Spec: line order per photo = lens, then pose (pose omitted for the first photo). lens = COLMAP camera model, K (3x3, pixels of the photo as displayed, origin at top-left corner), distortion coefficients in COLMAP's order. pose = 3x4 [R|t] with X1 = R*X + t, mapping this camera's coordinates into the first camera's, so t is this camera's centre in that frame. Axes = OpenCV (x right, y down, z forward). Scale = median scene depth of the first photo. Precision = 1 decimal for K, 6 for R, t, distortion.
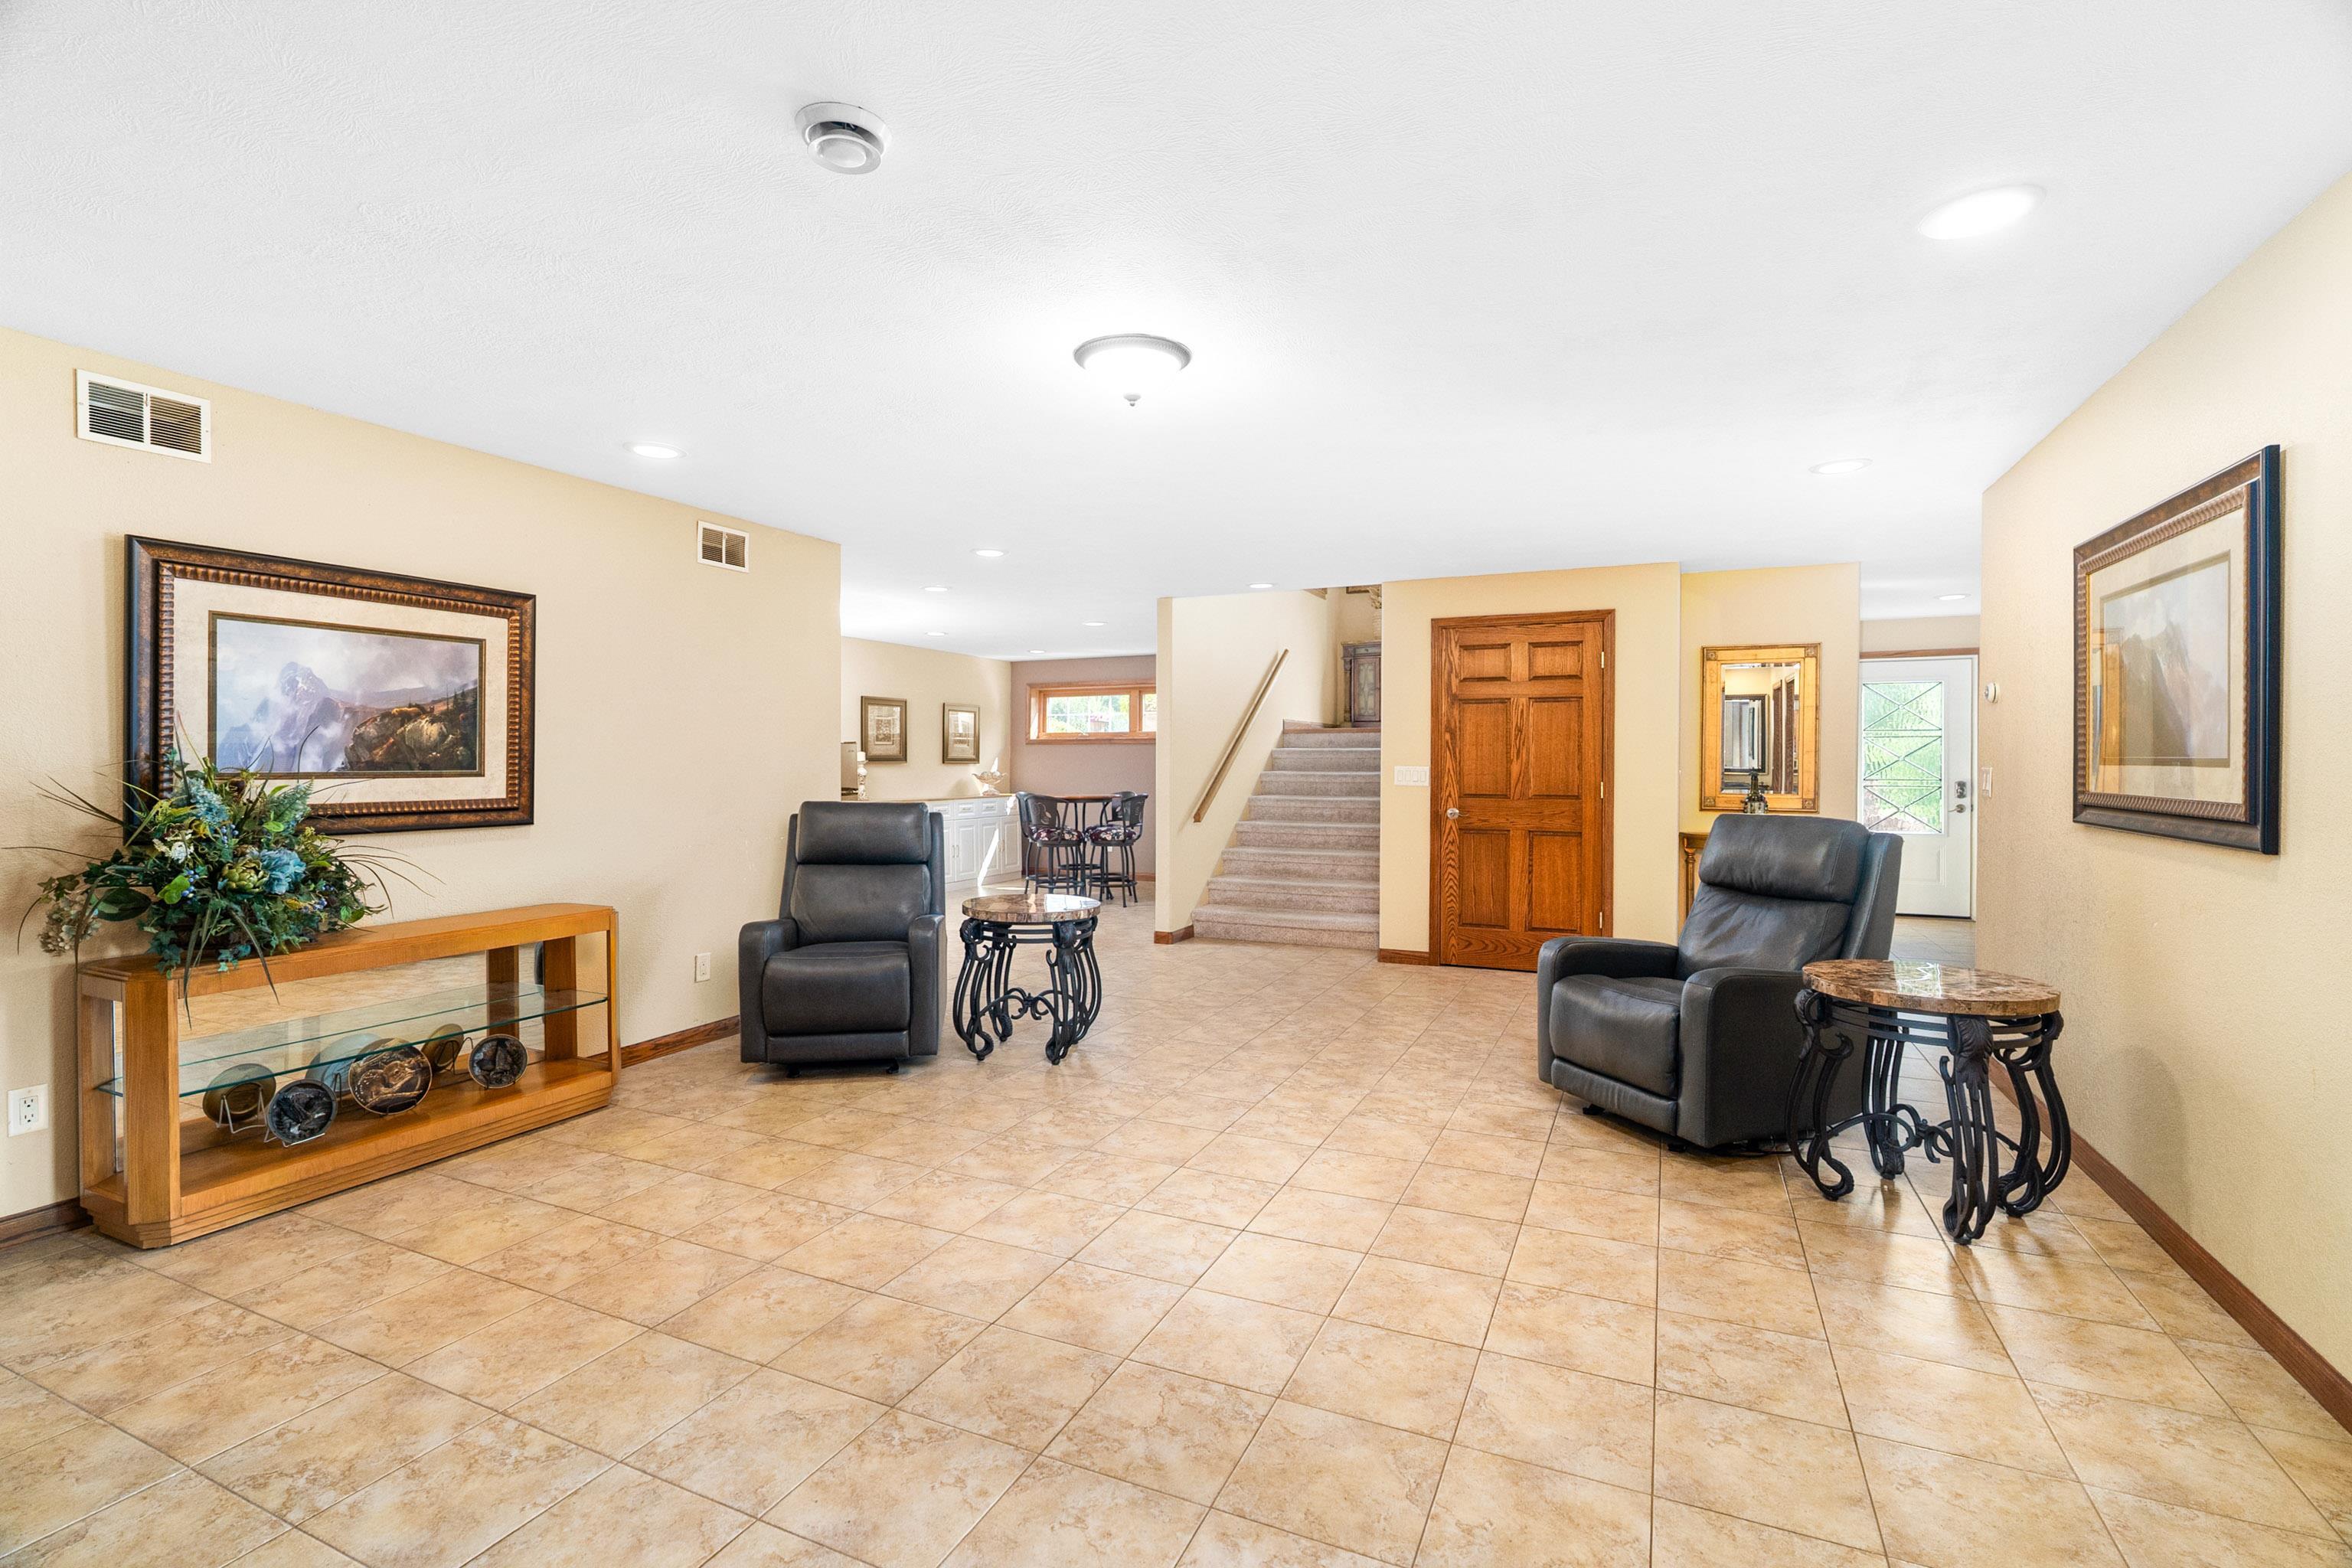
lens RADIAL K [[1077.4, 0, 1166.1], [0, 1077.4, 768.2], [0, 0, 1]] dist [-0.004127, 0.001918]
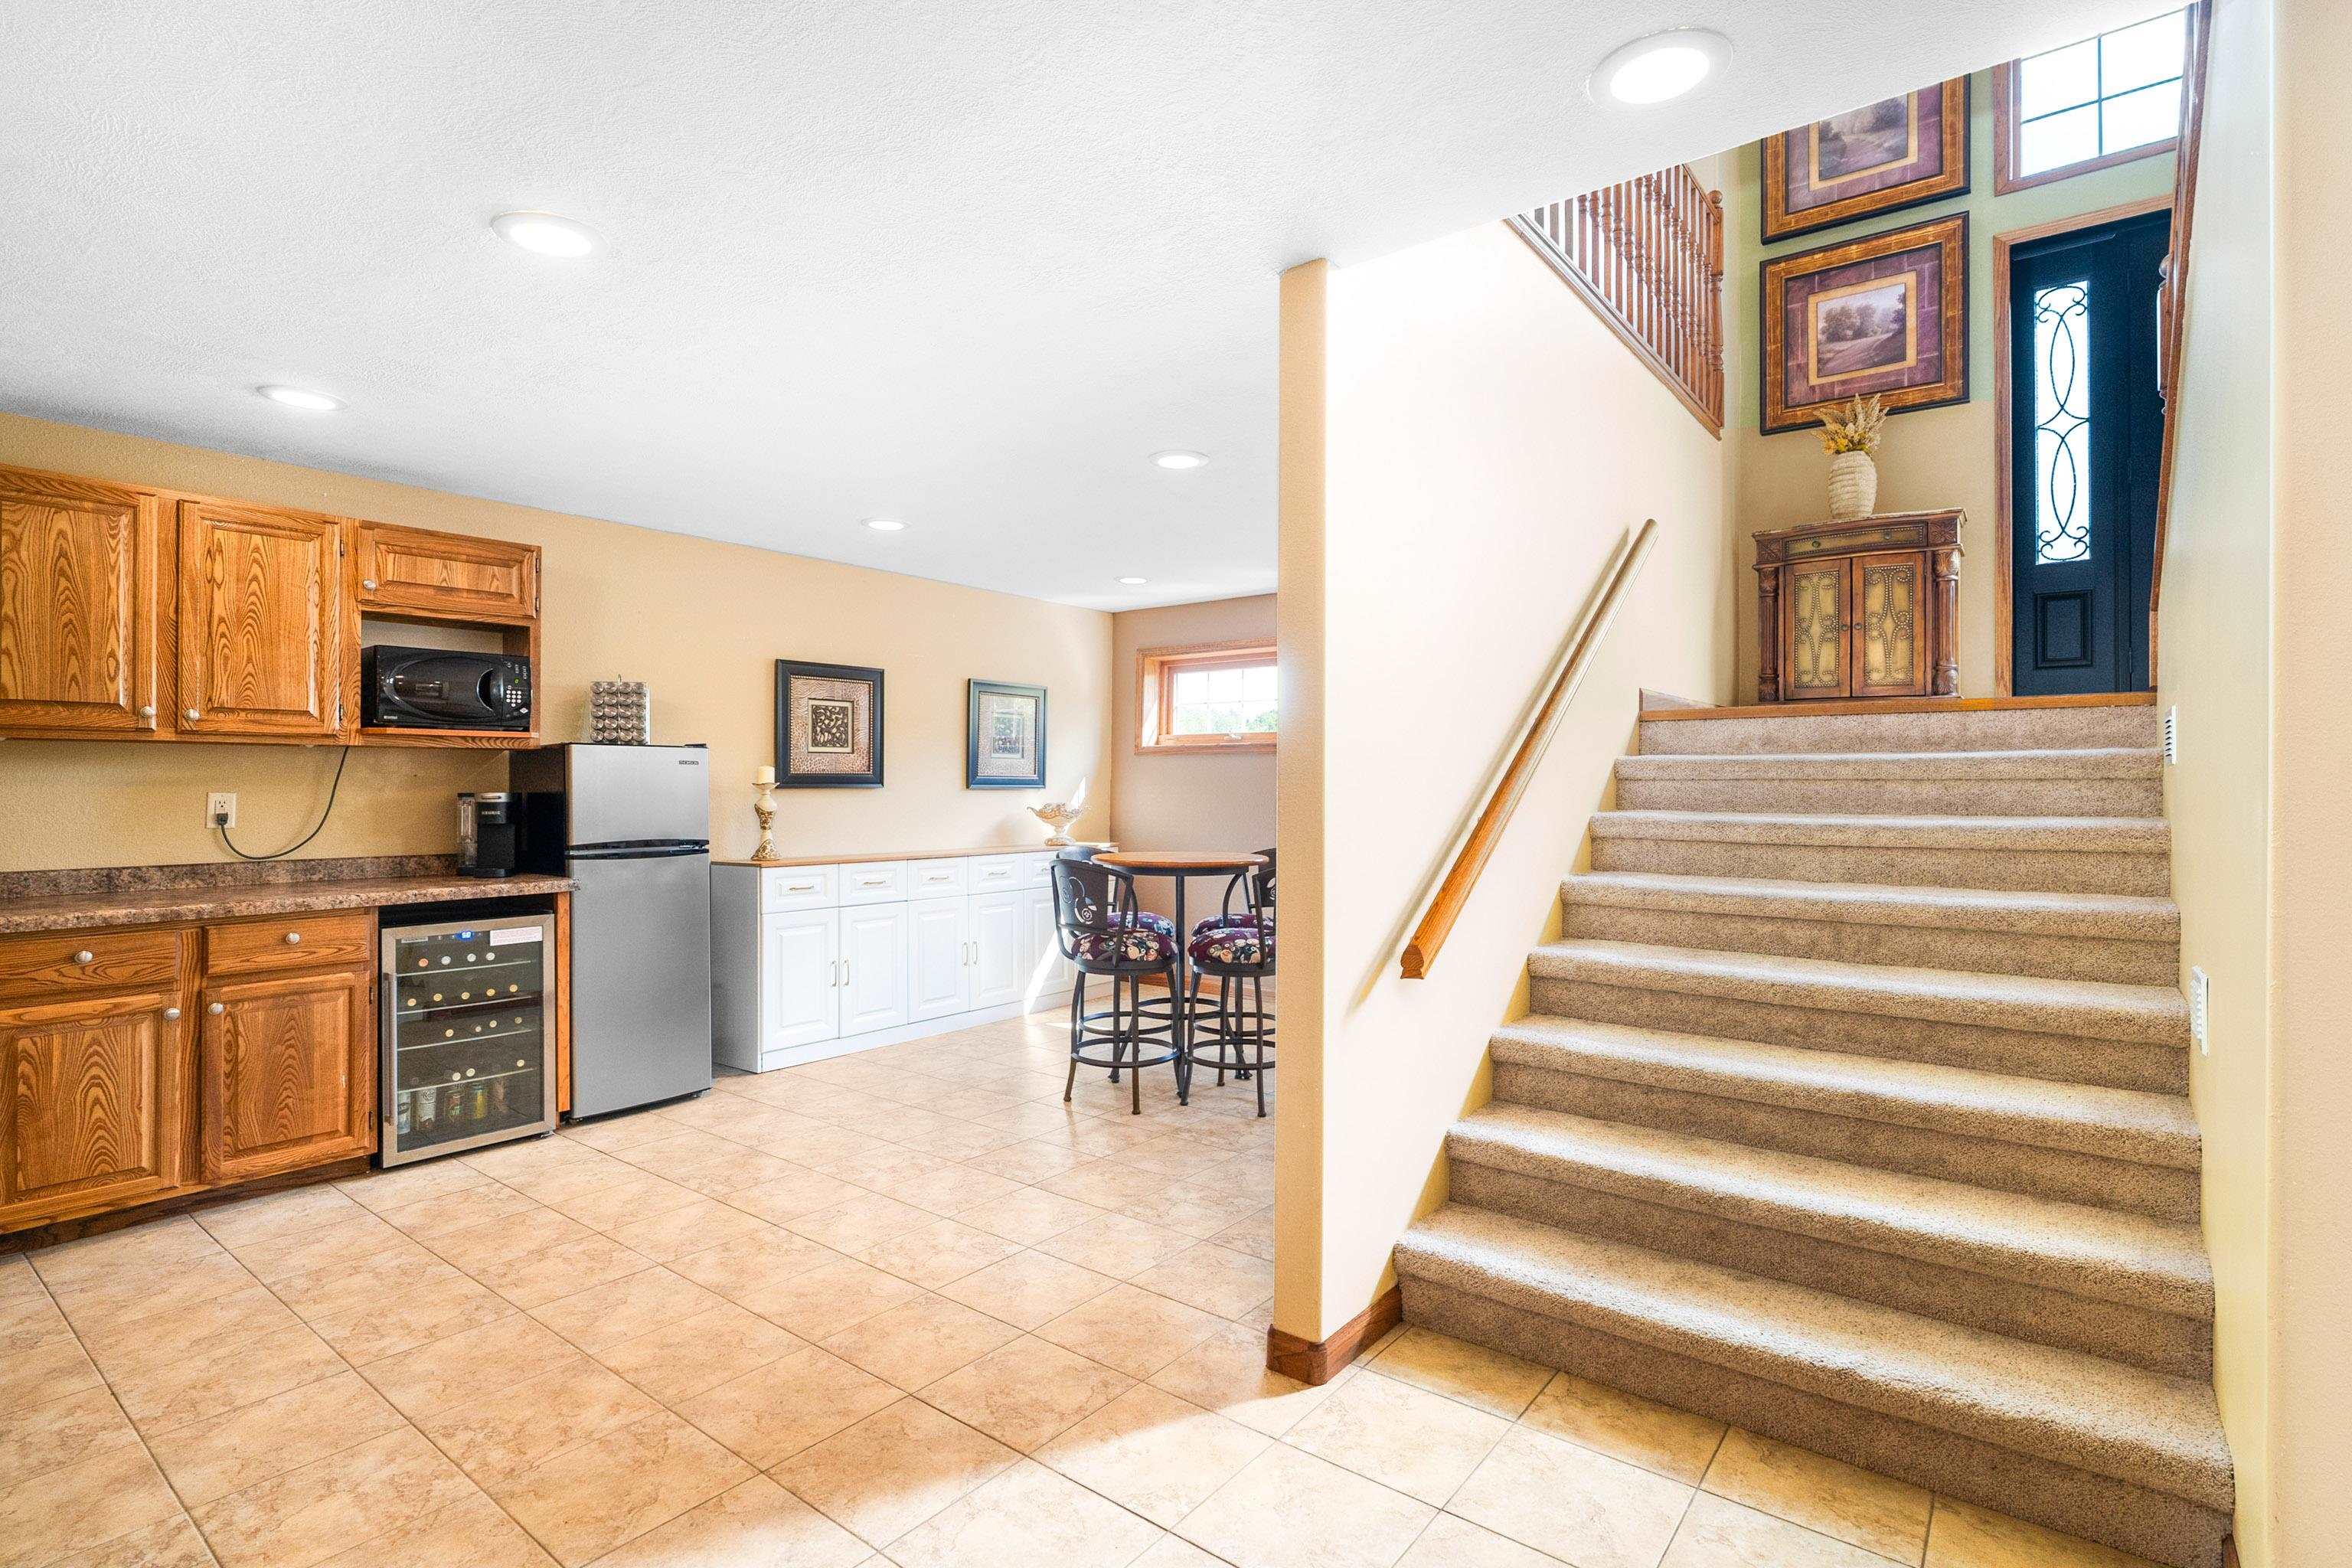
lens RADIAL K [[1166.6, 0, 1199.0], [0, 1166.6, 785.5], [0, 0, 1]] dist [-0.006350, -0.001073]
pose [[0.981626, 0.002541, -0.190798, 0.032321], [-0.003618, 0.999979, -0.005298, -0.004711], [0.190781, 0.005891, 0.981615, 0.639672]]
